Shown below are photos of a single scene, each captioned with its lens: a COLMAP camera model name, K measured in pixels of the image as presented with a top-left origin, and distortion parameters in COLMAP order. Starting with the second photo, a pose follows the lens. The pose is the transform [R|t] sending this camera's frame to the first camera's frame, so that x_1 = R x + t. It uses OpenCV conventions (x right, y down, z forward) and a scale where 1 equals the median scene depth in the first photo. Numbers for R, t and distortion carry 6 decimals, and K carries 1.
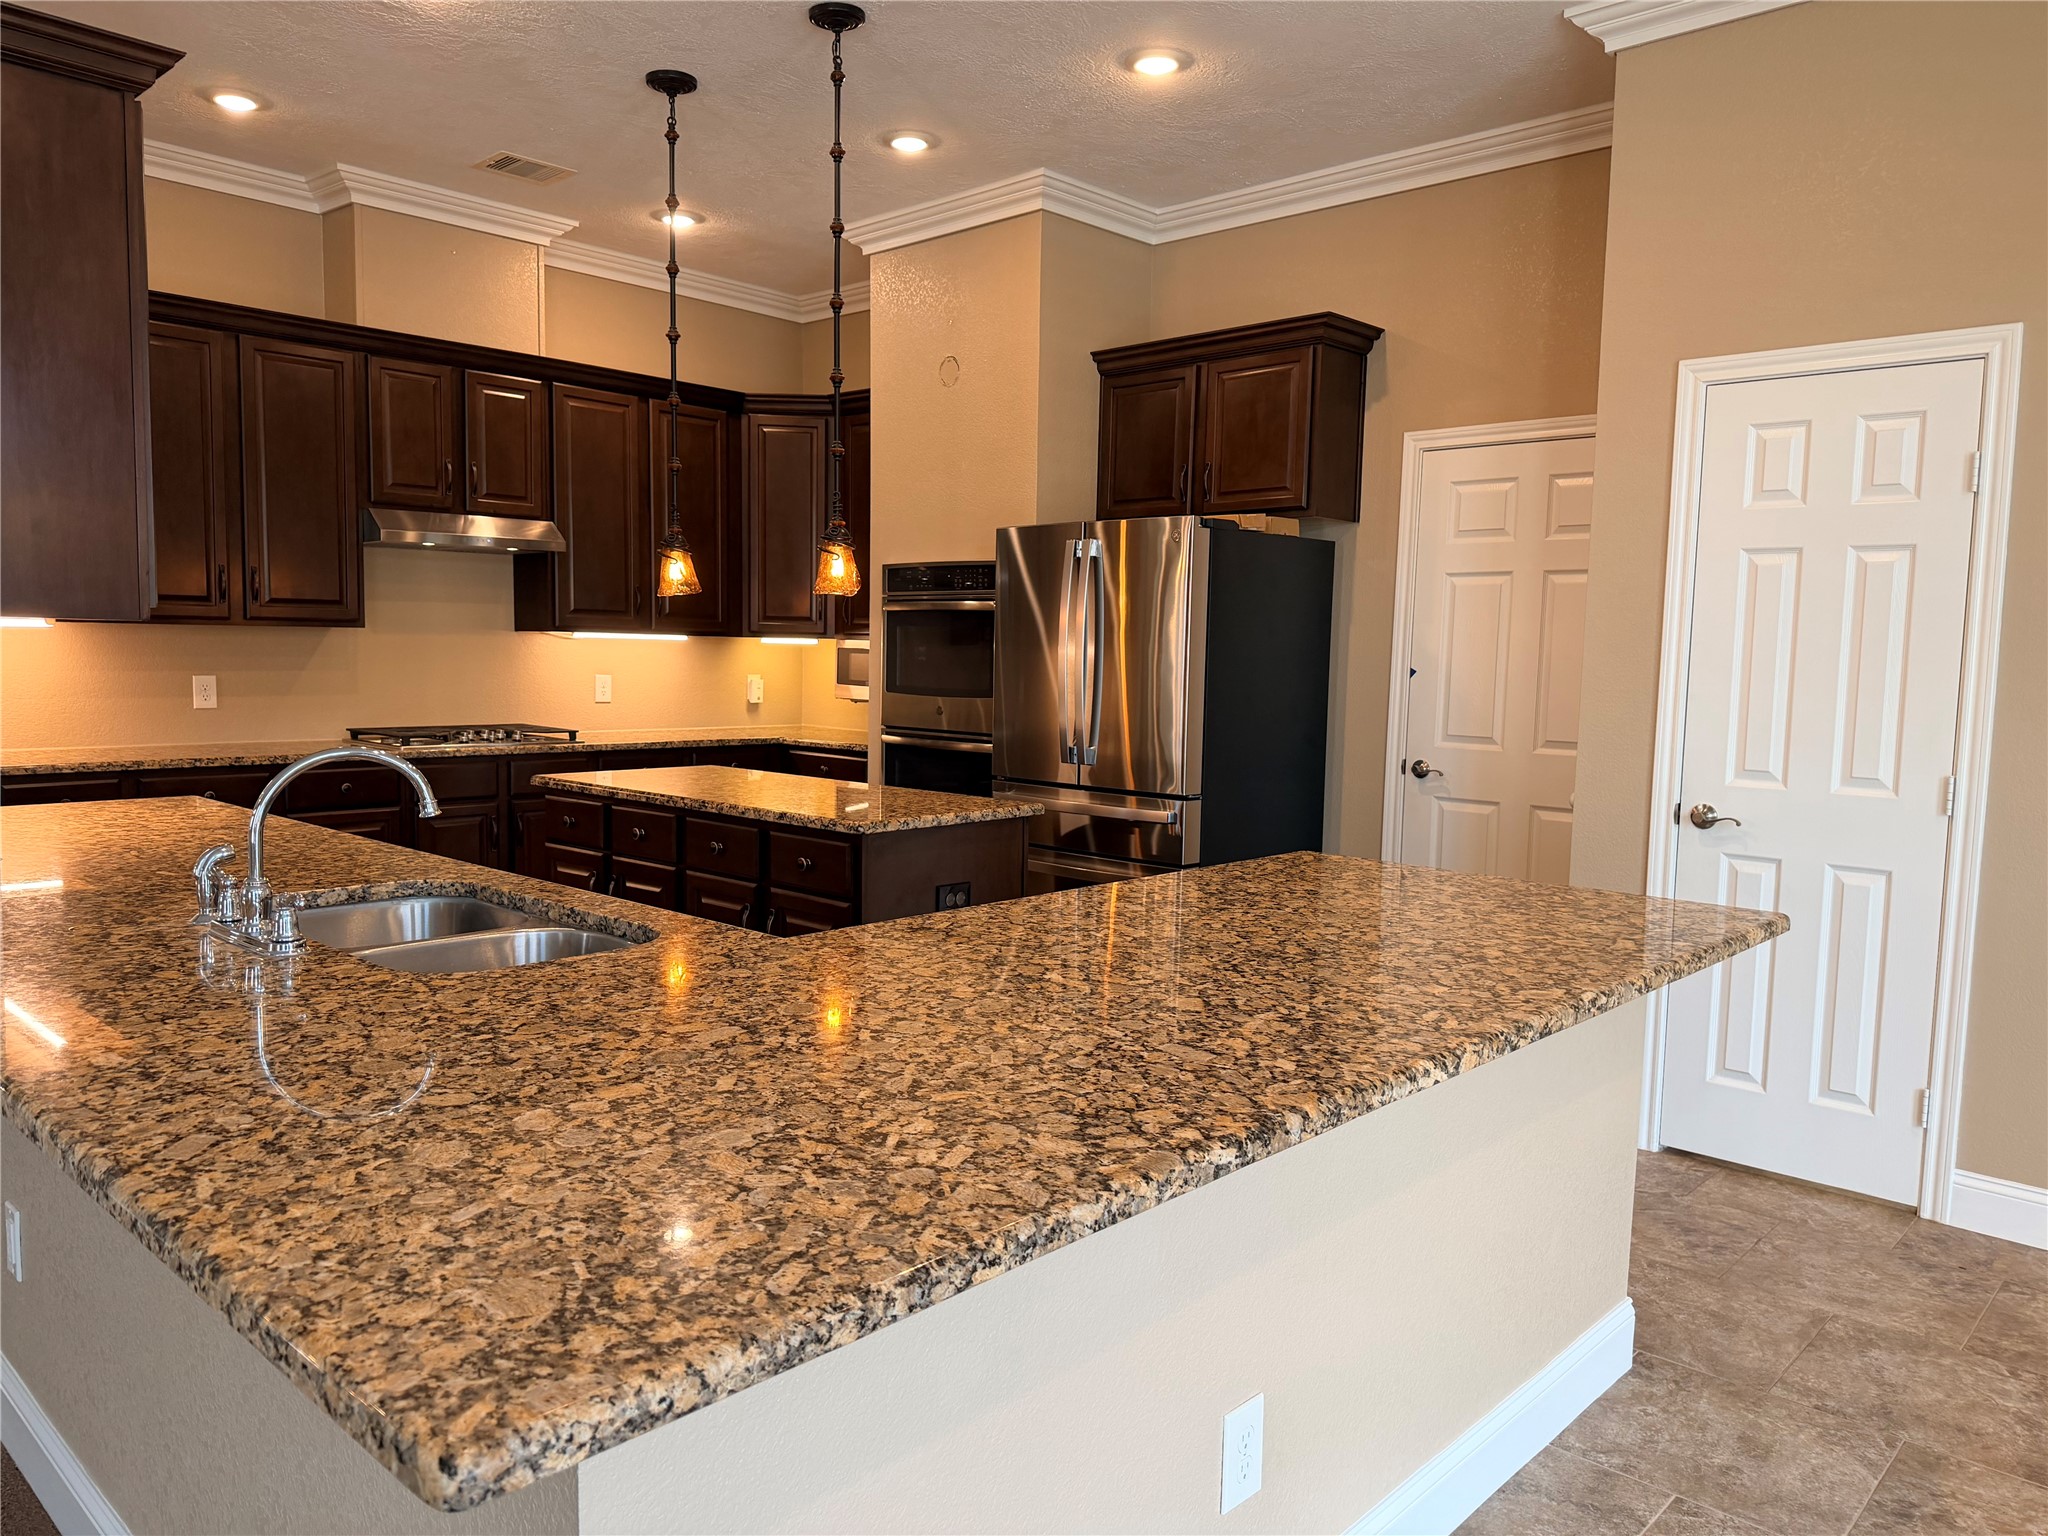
lens RADIAL K [[1434.0, 0, 1029.4], [0, 1434.0, 772.7], [0, 0, 1]] dist [0.068815, -0.079033]
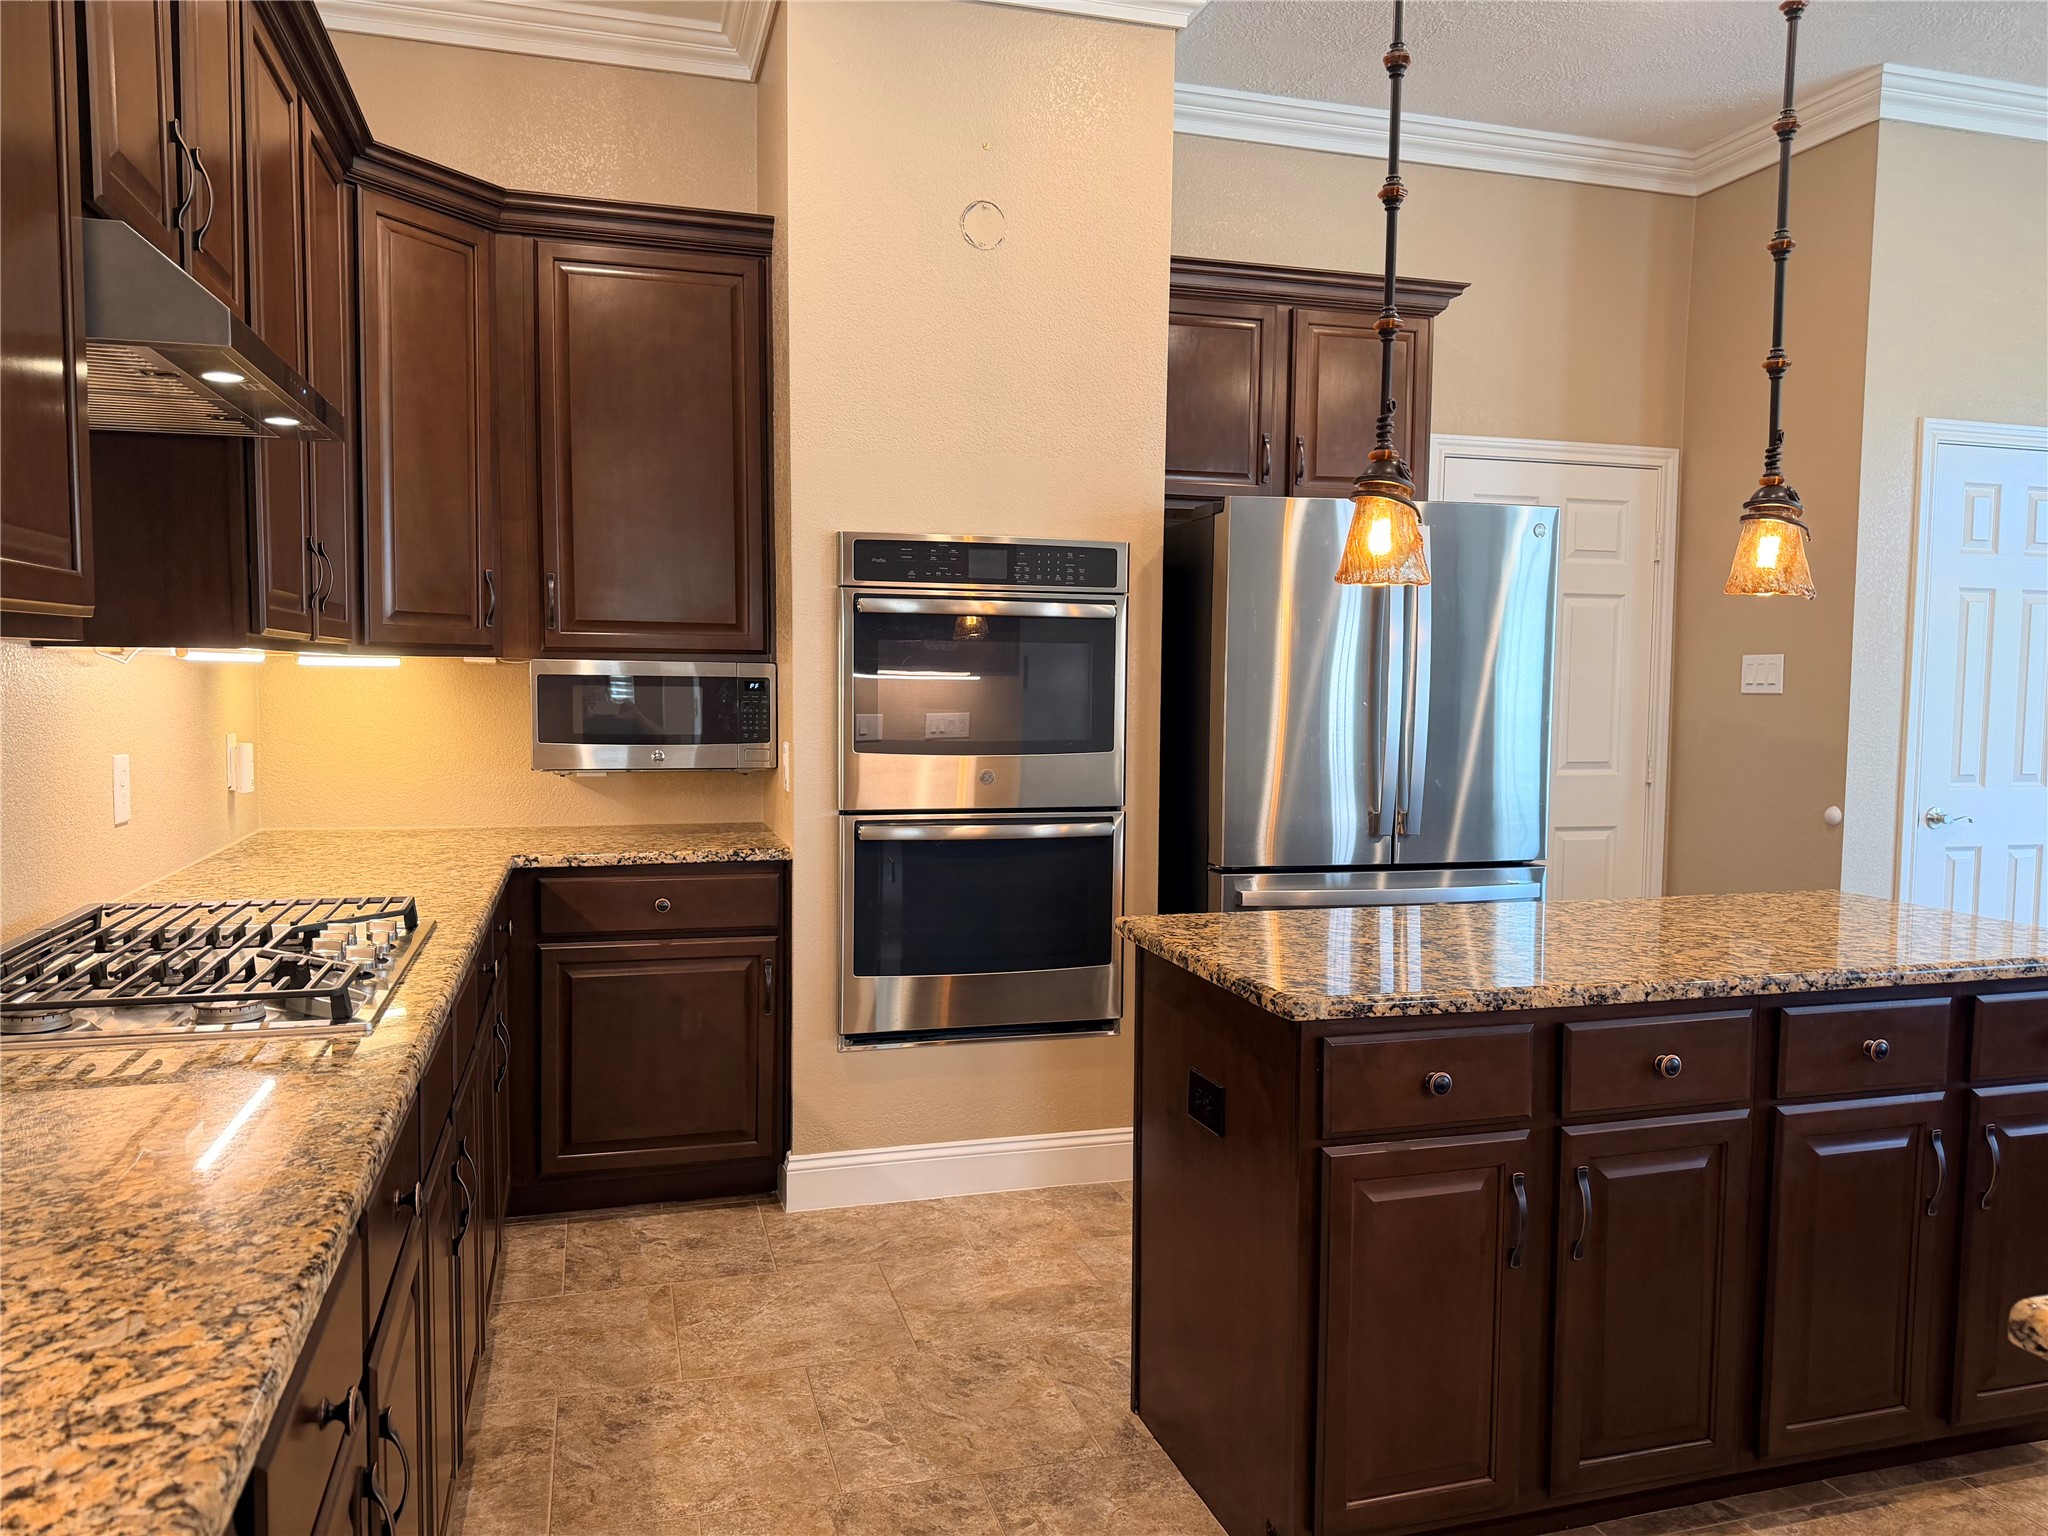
lens RADIAL K [[1434.0, 0, 1029.4], [0, 1434.0, 772.7], [0, 0, 1]] dist [0.068815, -0.079033]
pose [[0.505489, -0.070376, 0.859958, -0.730067], [0.073553, 0.996555, 0.038319, -0.083644], [-0.859692, 0.043883, 0.508924, 0.833795]]
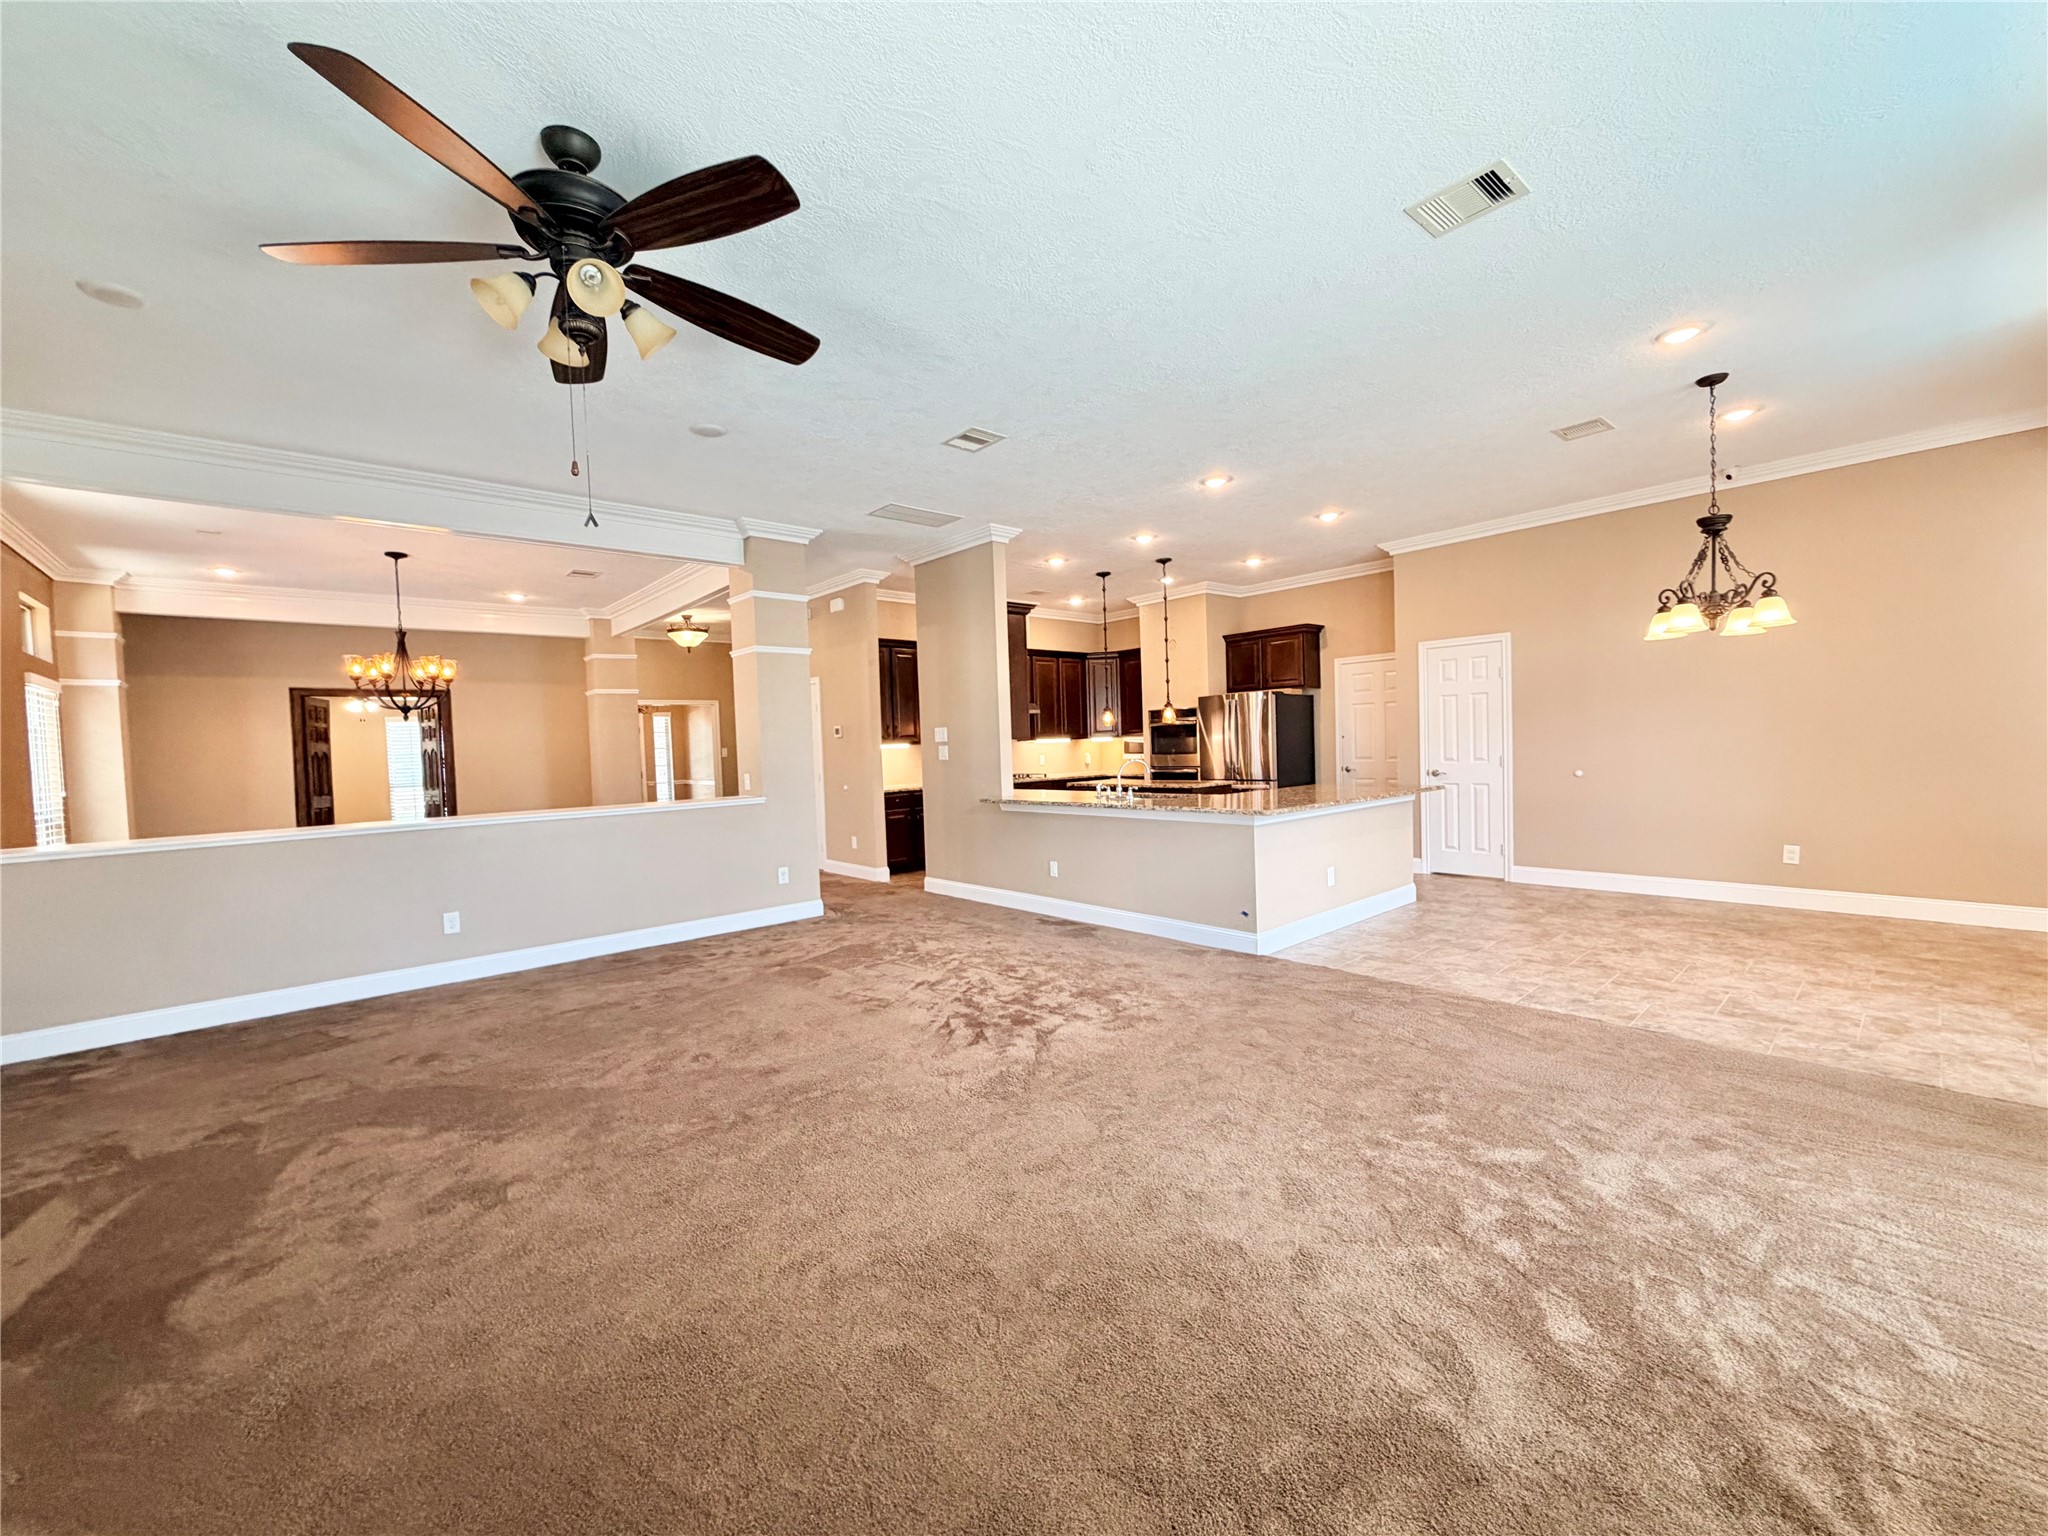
lens RADIAL K [[816.4, 0, 1019.5], [0, 816.4, 772.0], [0, 0, 1]] dist [-0.000411, -0.000184]
pose [[0.993599, -0.051293, -0.100648, -0.258000], [0.045760, 0.997352, -0.056533, 0.074062], [0.103281, 0.051566, 0.993315, -0.822760]]
